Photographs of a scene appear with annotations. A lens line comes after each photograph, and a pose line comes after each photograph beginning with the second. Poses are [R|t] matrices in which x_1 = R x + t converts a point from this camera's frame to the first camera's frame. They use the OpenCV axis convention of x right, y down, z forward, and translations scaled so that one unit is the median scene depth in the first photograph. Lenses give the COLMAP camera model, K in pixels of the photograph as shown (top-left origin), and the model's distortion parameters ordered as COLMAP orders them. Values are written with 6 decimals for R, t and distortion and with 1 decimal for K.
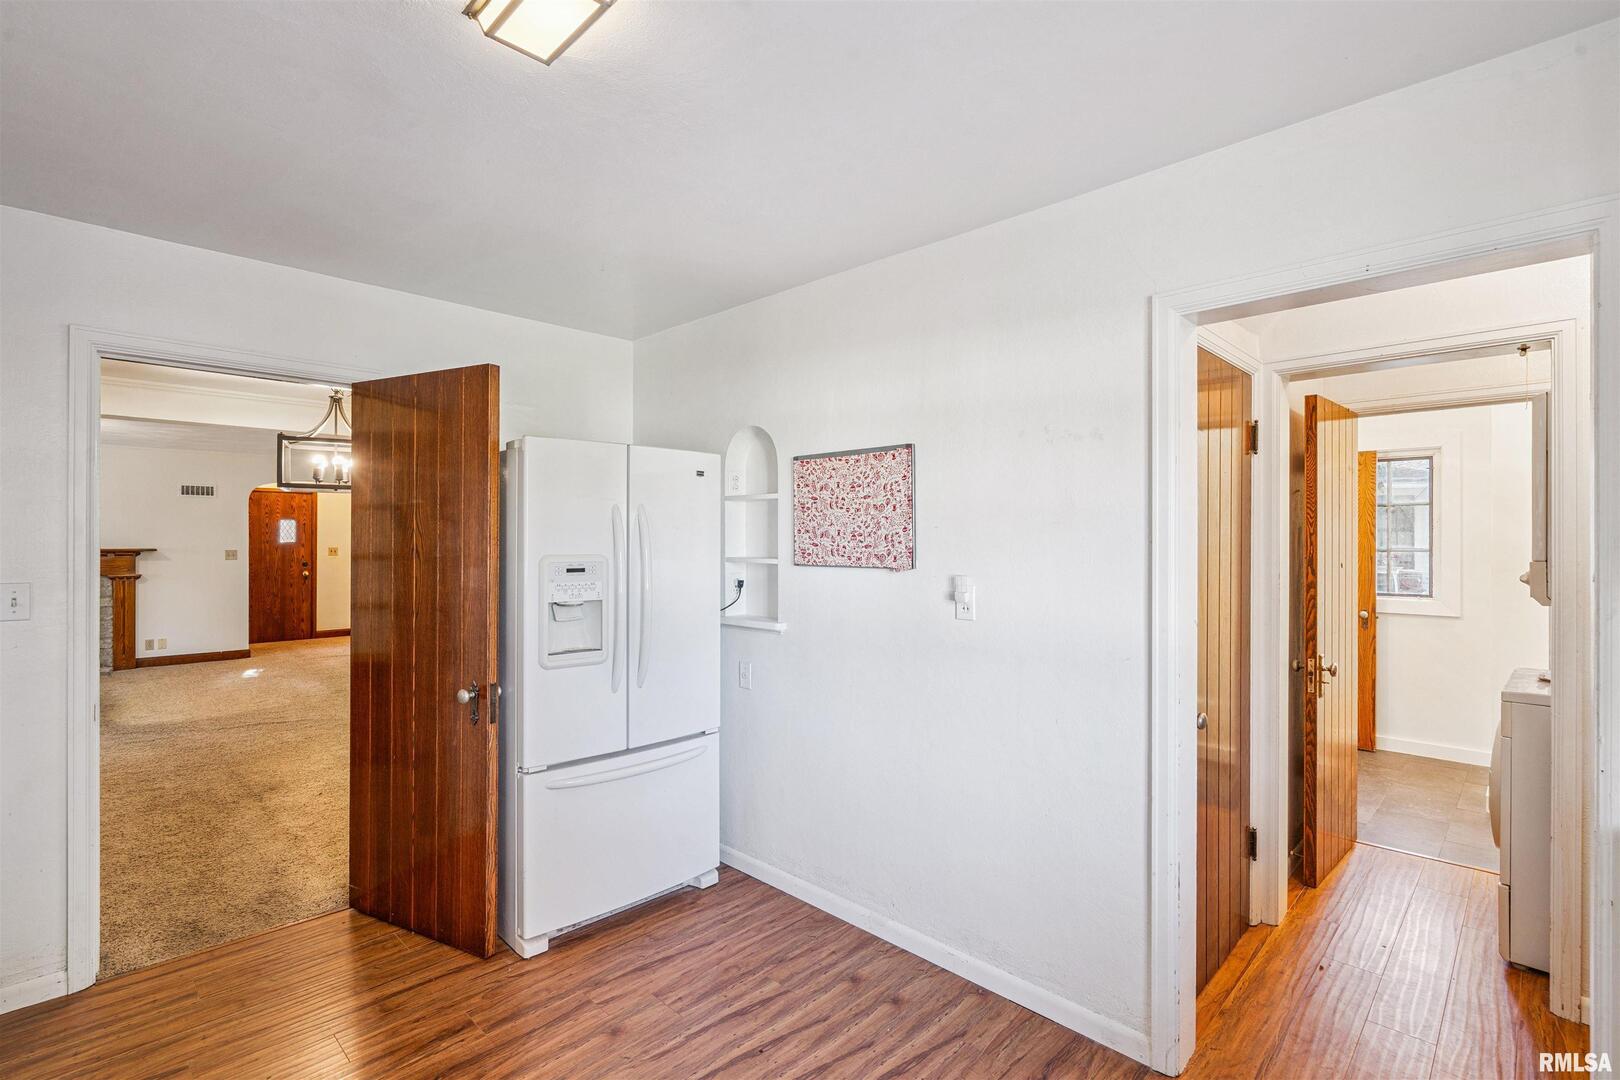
lens RADIAL K [[742.8, 0, 799.0], [0, 742.8, 537.8], [0, 0, 1]] dist [0.002827, 0.000602]
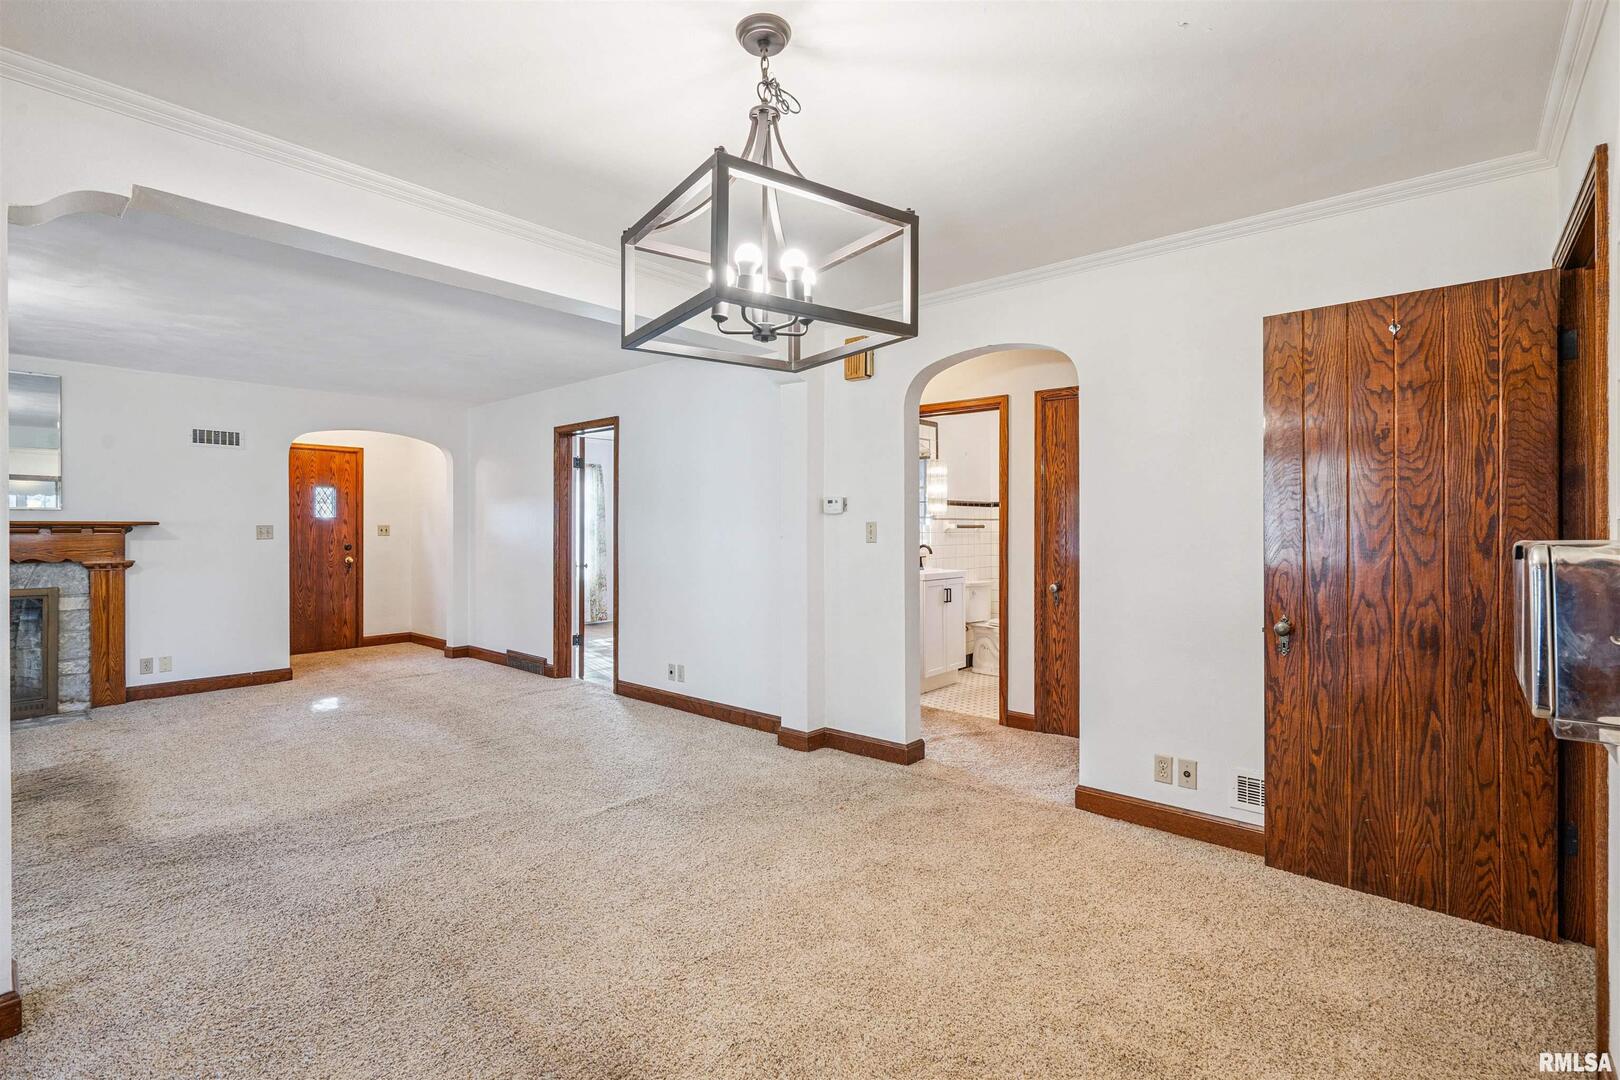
lens RADIAL K [[742.8, 0, 812.8], [0, 742.8, 523.7], [0, 0, 1]] dist [0.002827, 0.000602]
pose [[0.998407, -0.006107, 0.056097, -0.296649], [0.006260, 0.999977, -0.002551, 0.020453], [-0.056081, 0.002898, 0.998422, 0.284332]]
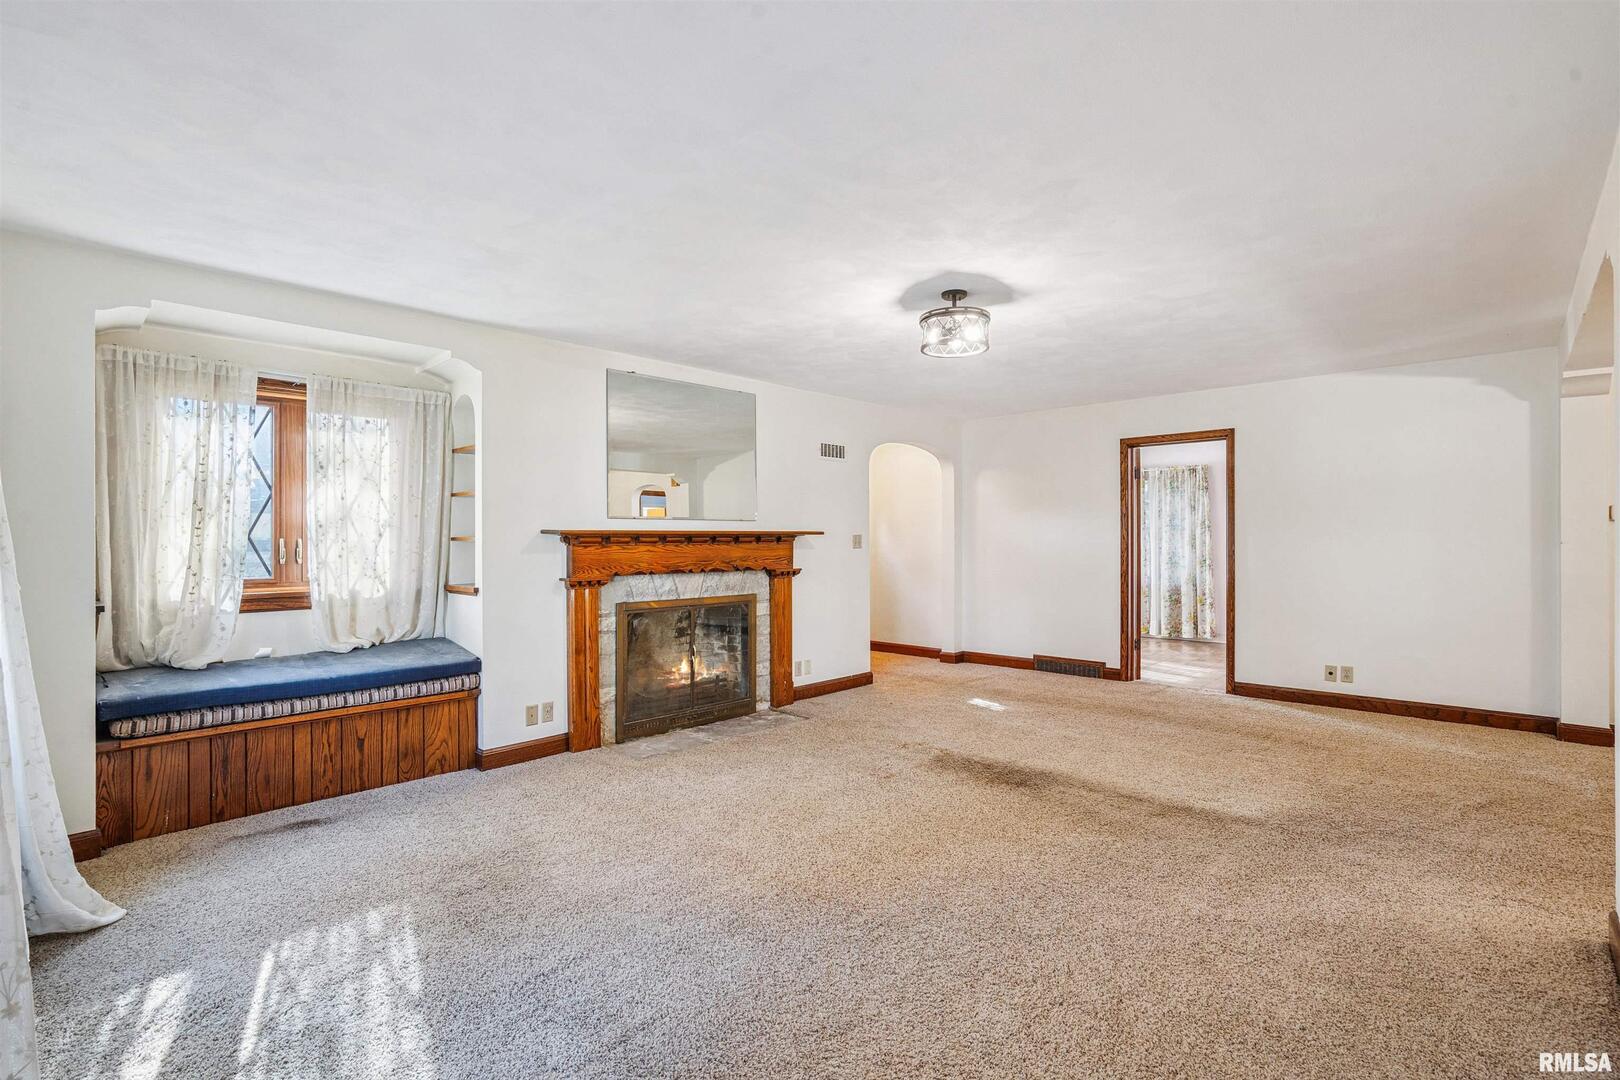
lens RADIAL K [[742.8, 0, 817.8], [0, 742.8, 556.2], [0, 0, 1]] dist [0.002827, 0.000602]
pose [[0.998701, -0.009725, 0.050023, -0.845672], [0.008850, 0.999804, 0.017701, 0.024218], [-0.050186, -0.017235, 0.998591, 0.286071]]
